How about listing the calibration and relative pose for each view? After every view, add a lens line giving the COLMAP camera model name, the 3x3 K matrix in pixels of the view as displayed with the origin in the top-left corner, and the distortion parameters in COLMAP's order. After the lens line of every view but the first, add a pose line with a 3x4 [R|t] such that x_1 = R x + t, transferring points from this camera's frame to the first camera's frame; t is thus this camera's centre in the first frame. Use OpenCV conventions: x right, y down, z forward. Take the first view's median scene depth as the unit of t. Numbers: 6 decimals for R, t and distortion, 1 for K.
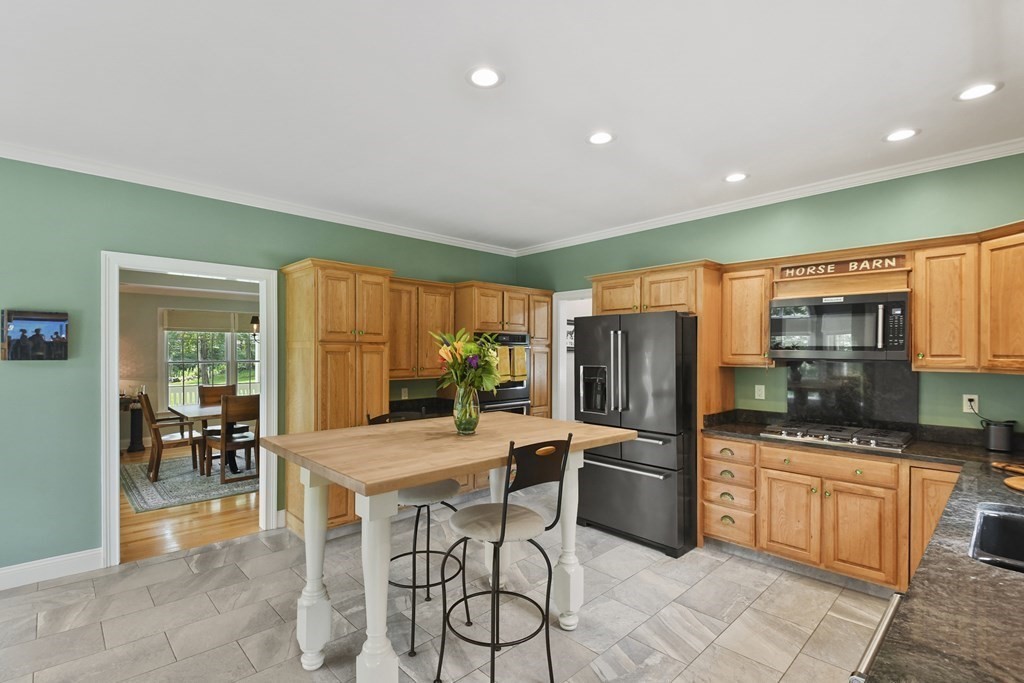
lens RADIAL K [[468.5, 0, 498.1], [0, 468.5, 351.6], [0, 0, 1]] dist [0.019497, -0.018291]
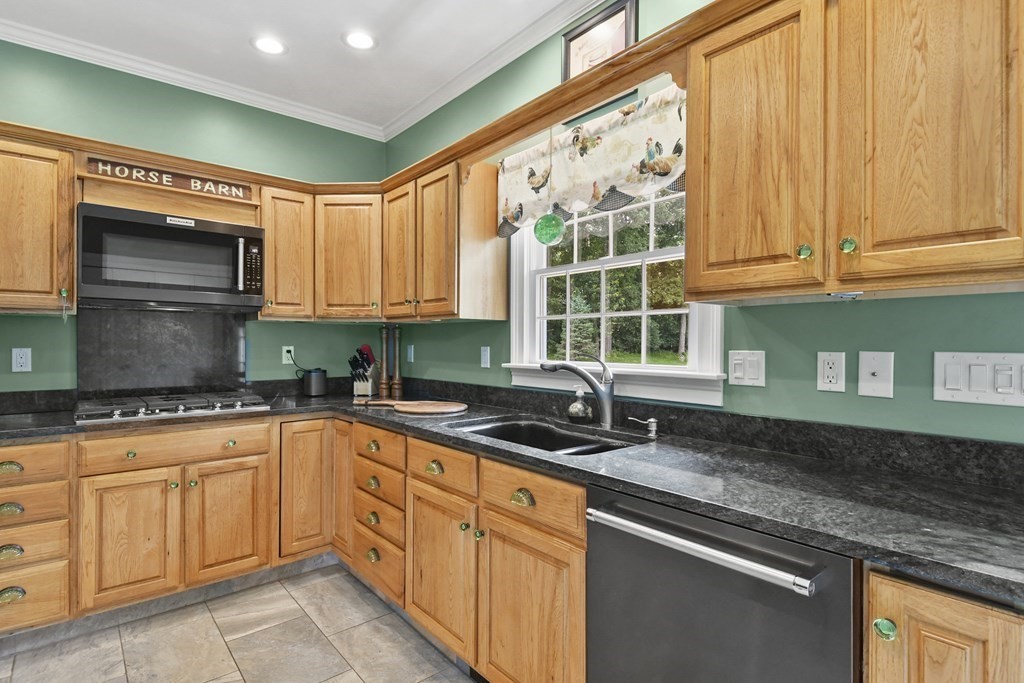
lens RADIAL K [[509.2, 0, 502.4], [0, 509.2, 343.8], [0, 0, 1]] dist [0.034499, -0.026096]
pose [[0.061385, -0.006168, 0.998095, -0.063644], [-0.002978, 0.999975, 0.006363, 0.076319], [-0.998110, -0.003363, 0.061365, 0.458860]]
